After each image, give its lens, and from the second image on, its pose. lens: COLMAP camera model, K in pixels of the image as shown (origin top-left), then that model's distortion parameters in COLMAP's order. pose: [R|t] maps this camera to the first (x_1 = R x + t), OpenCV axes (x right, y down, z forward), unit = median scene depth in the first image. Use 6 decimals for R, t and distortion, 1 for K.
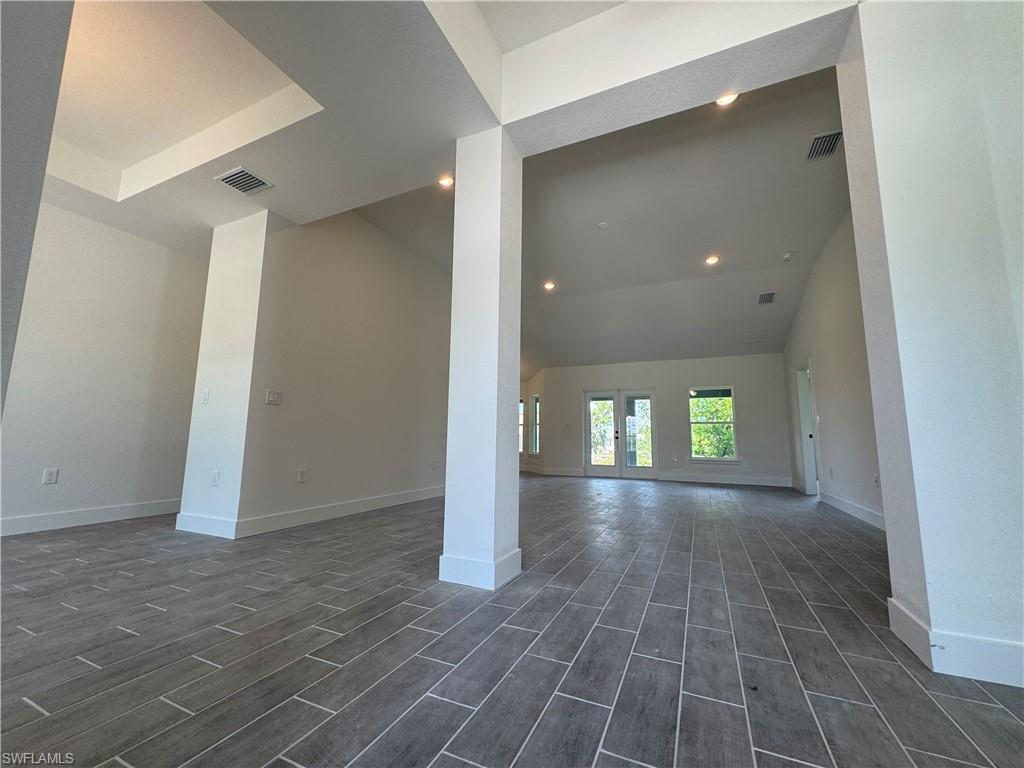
lens RADIAL K [[406.0, 0, 512.5], [0, 406.0, 389.9], [0, 0, 1]] dist [-0.002677, 0.000644]
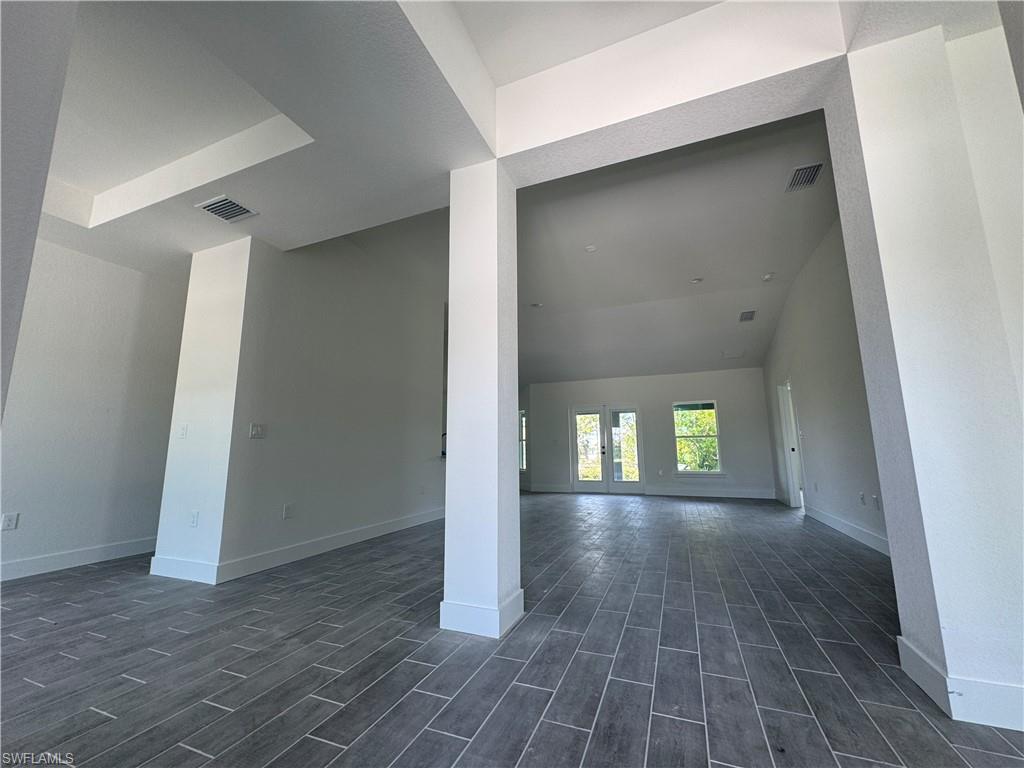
lens RADIAL K [[406.0, 0, 513.1], [0, 406.0, 390.2], [0, 0, 1]] dist [-0.002677, 0.000644]
pose [[0.998814, -0.014863, 0.046371, -0.038576], [0.016057, 0.999546, -0.025476, -0.055380], [-0.045972, 0.026190, 0.998599, 0.019689]]
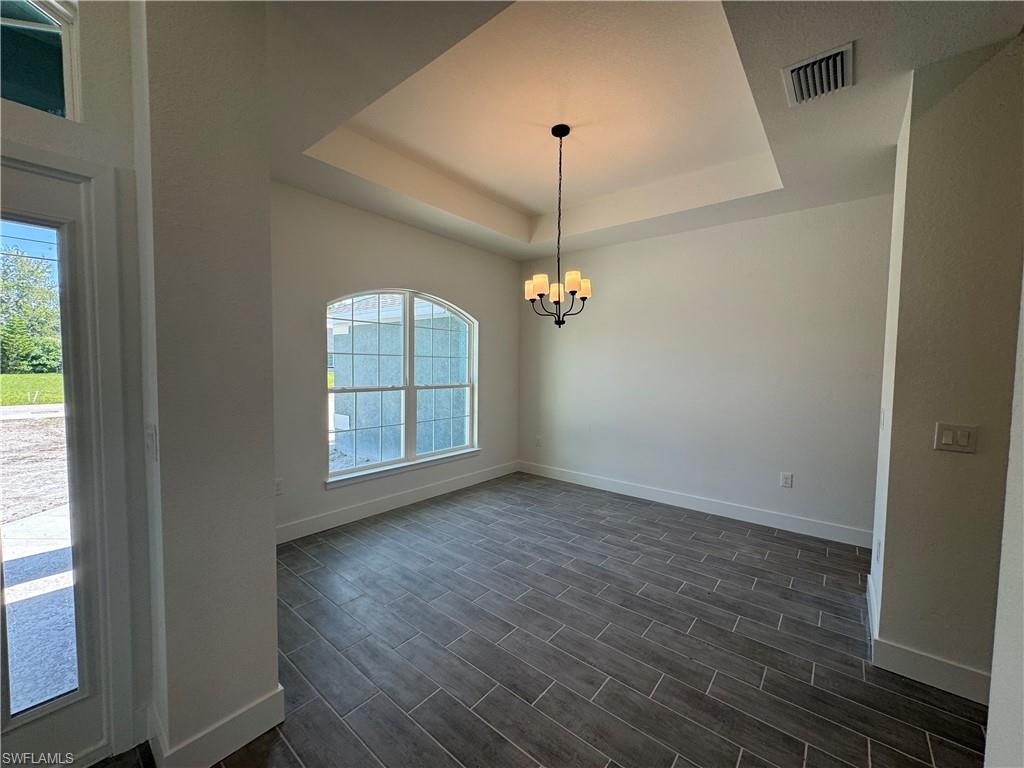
lens RADIAL K [[406.0, 0, 511.5], [0, 406.0, 384.9], [0, 0, 1]] dist [-0.002677, 0.000644]
pose [[-0.258916, 0.035002, -0.965265, 0.041523], [0.102631, 0.994683, 0.008540, -0.136860], [0.960432, -0.096855, -0.261132, 0.778857]]
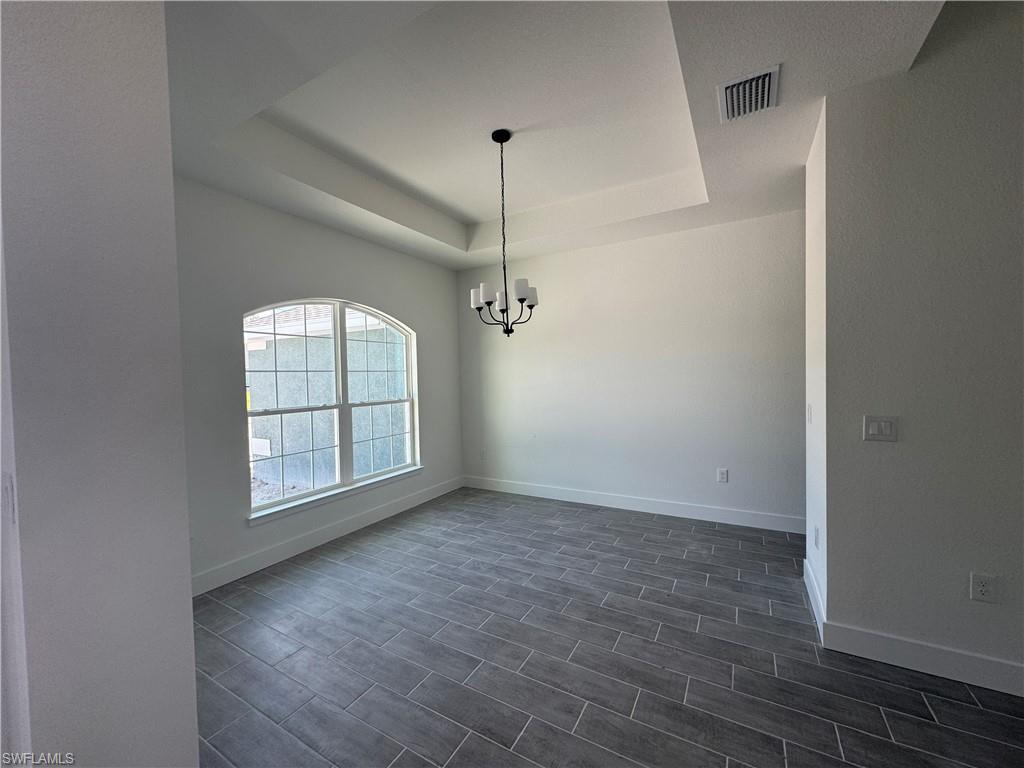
lens RADIAL K [[406.0, 0, 512.0], [0, 406.0, 384.6], [0, 0, 1]] dist [-0.002677, 0.000644]
pose [[-0.095127, 0.016525, -0.995328, 0.003990], [0.144484, 0.989504, 0.002619, -0.144815], [0.984924, -0.143559, -0.096516, 0.728480]]
